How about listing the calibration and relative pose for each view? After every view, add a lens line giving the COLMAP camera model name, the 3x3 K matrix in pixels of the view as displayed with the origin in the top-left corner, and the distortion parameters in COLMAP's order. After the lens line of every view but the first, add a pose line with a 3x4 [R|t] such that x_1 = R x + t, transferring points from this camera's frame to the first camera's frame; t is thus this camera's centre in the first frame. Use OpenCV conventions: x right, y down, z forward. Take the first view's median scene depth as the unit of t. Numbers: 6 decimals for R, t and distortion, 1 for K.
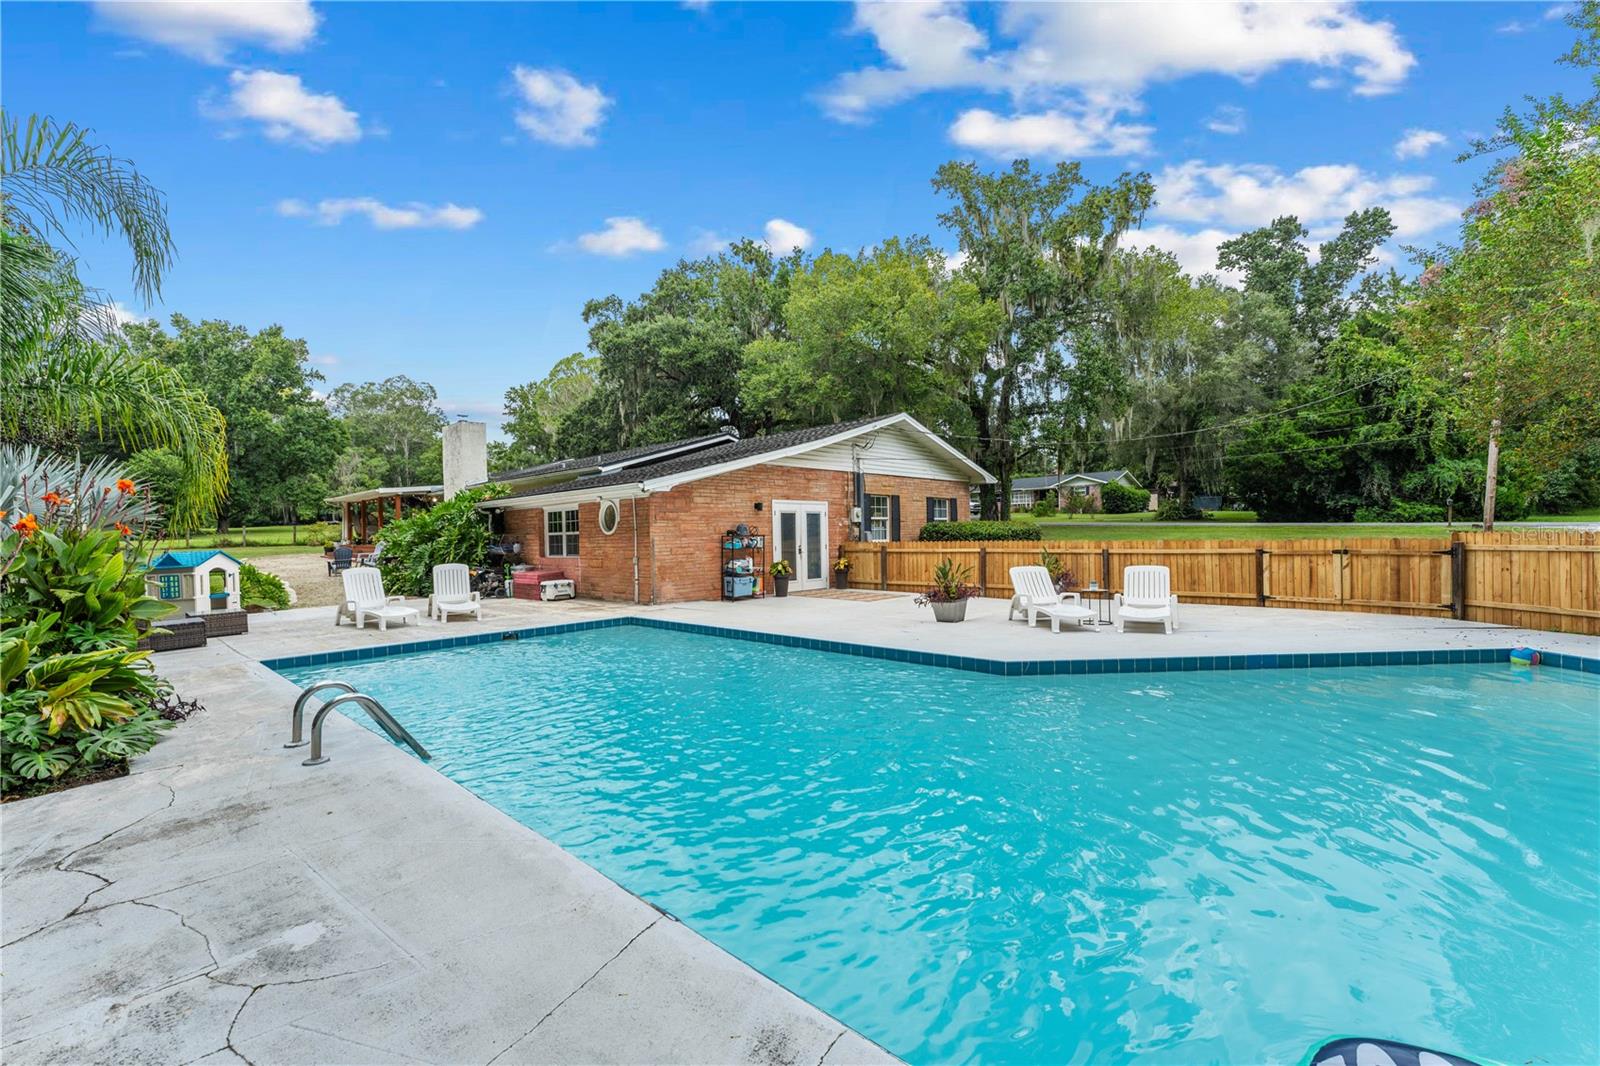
lens RADIAL K [[660.6, 0, 794.7], [0, 660.6, 540.4], [0, 0, 1]] dist [0.001896, 0.000338]
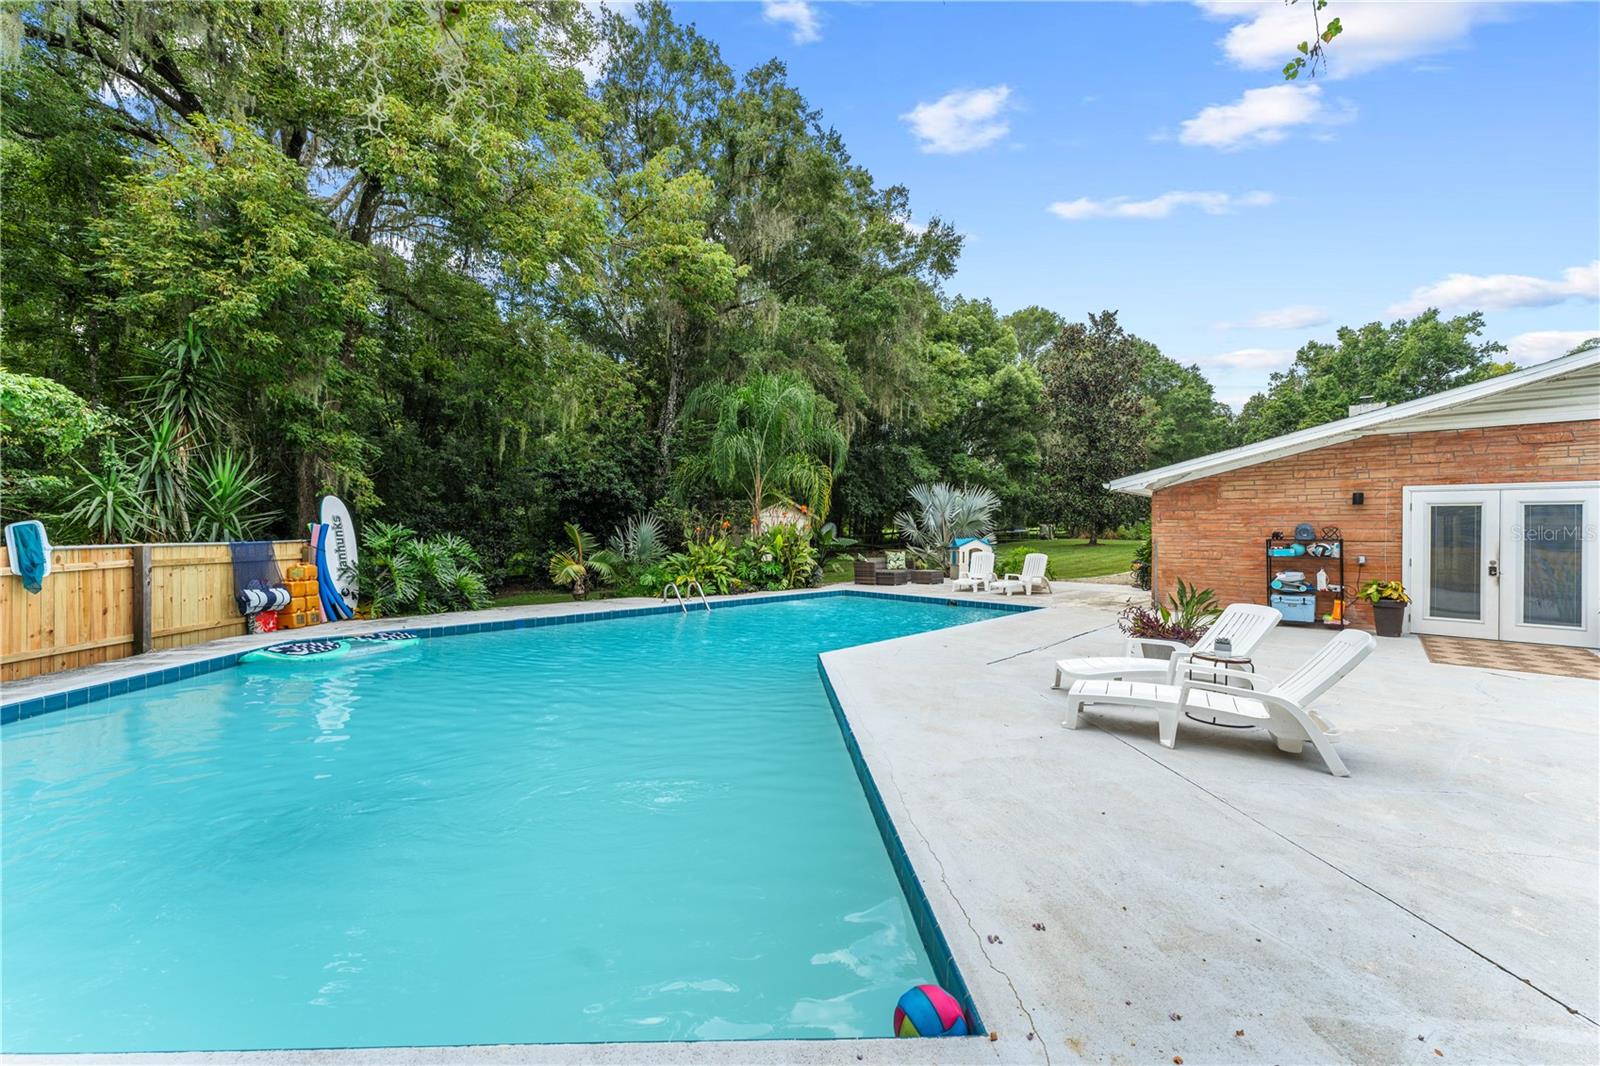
lens RADIAL K [[639.3, 0, 798.7], [0, 639.3, 527.2], [0, 0, 1]] dist [-0.000692, 0.000017]
pose [[0.031765, 0.011772, -0.999426, 0.226479], [-0.021788, 0.999701, 0.011083, -0.006264], [0.999258, 0.021423, 0.032012, 0.154623]]
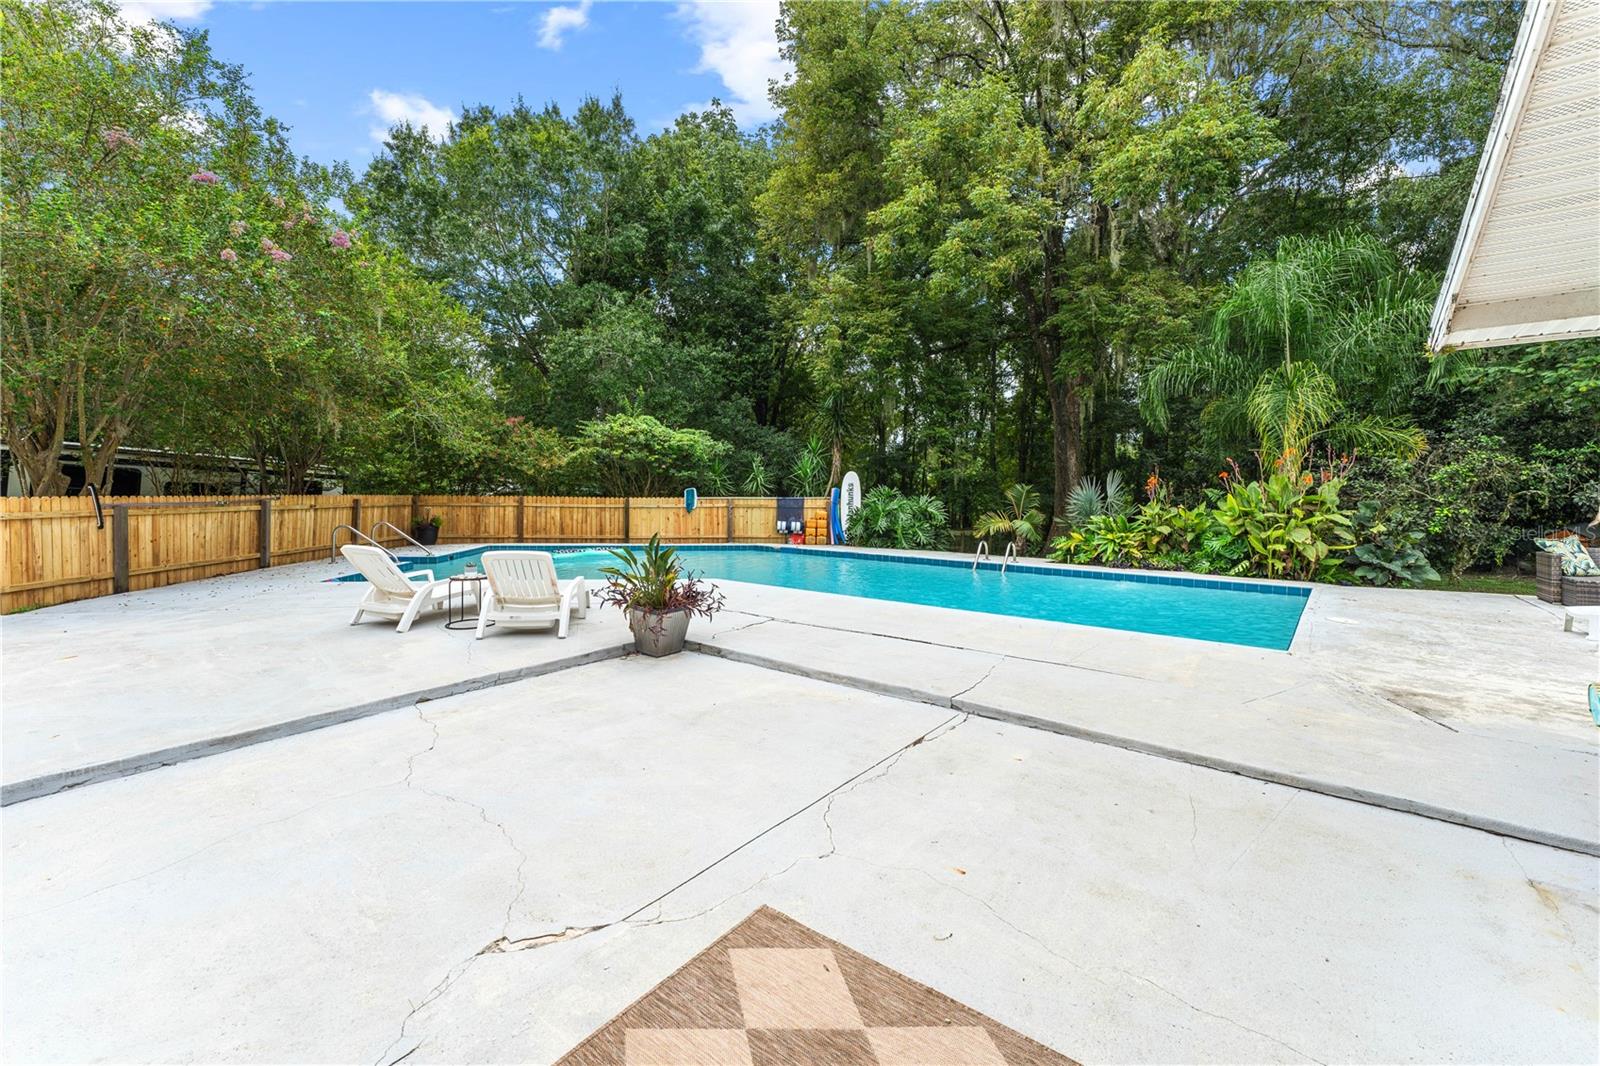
lens RADIAL K [[639.3, 0, 798.7], [0, 639.3, 527.2], [0, 0, 1]] dist [-0.000692, 0.000017]
pose [[-0.995643, 0.015941, -0.091872, 0.041582], [0.009860, 0.997753, 0.066265, -0.003522], [0.092722, 0.065070, -0.993564, 0.395993]]
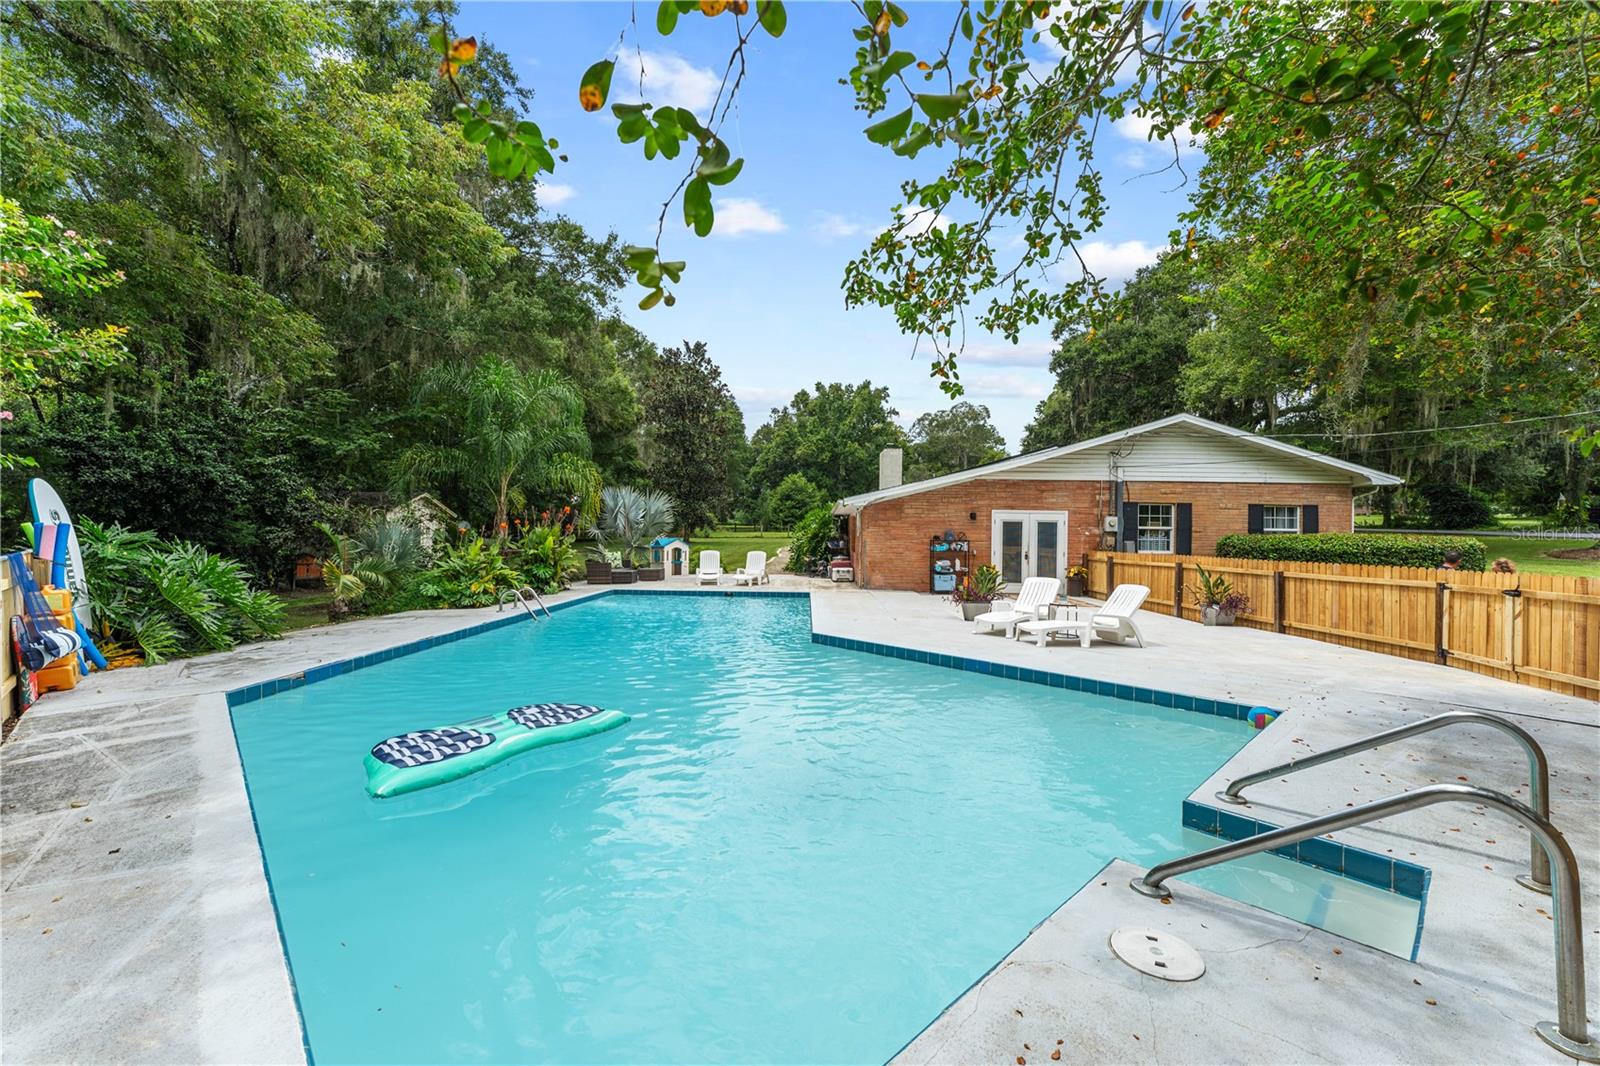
lens RADIAL K [[629.1, 0, 800.0], [0, 629.1, 533.0], [0, 0, 1]] dist [-0.000211, -0.000012]
pose [[0.679494, 0.025540, -0.733237, 0.211549], [-0.034890, 0.999388, 0.002477, -0.005238], [0.732851, 0.023899, 0.679969, 0.010474]]
